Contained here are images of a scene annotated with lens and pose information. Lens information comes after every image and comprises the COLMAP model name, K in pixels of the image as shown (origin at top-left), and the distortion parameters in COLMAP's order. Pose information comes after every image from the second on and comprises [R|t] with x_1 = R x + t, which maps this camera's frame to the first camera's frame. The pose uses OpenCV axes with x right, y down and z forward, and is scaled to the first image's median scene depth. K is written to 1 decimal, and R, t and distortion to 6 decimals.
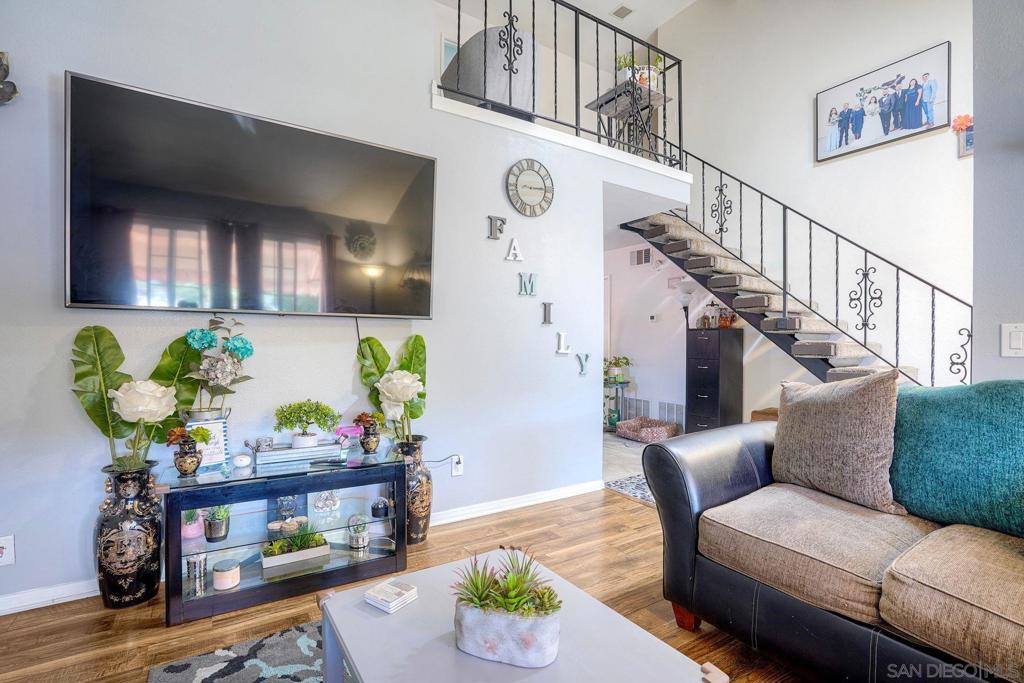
lens RADIAL K [[472.5, 0, 509.6], [0, 472.5, 345.7], [0, 0, 1]] dist [-0.057465, 0.019077]
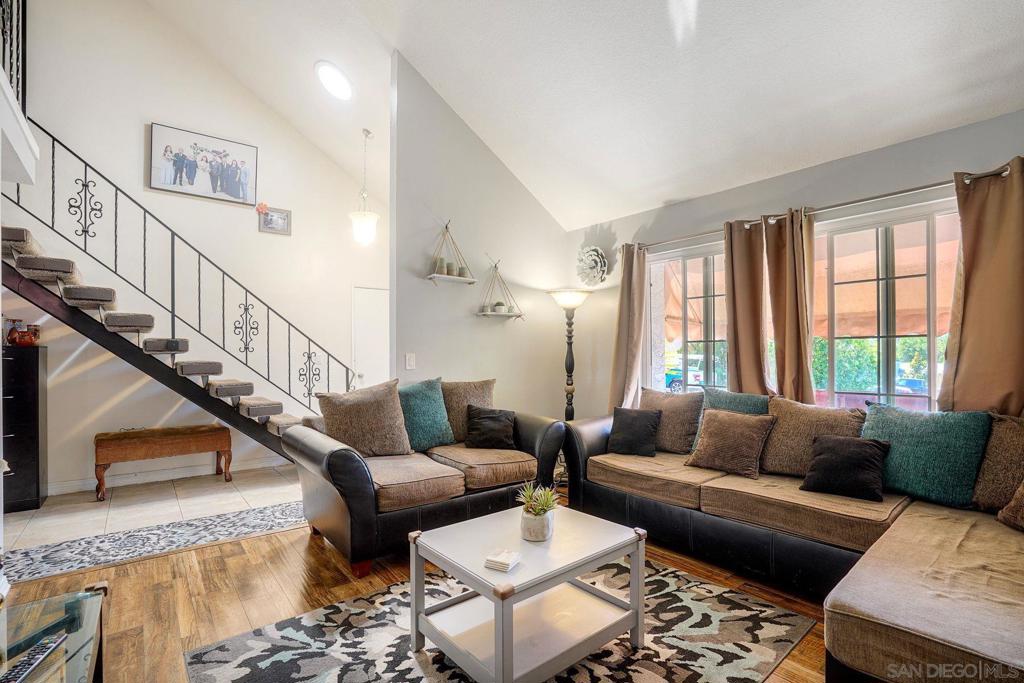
lens RADIAL K [[472.5, 0, 509.6], [0, 472.5, 345.7], [0, 0, 1]] dist [-0.057465, 0.019077]
pose [[-0.107932, 0.013402, 0.994068, -0.531069], [0.008801, 0.999883, -0.012524, -0.026314], [-0.994119, 0.007397, -0.108037, 0.363617]]
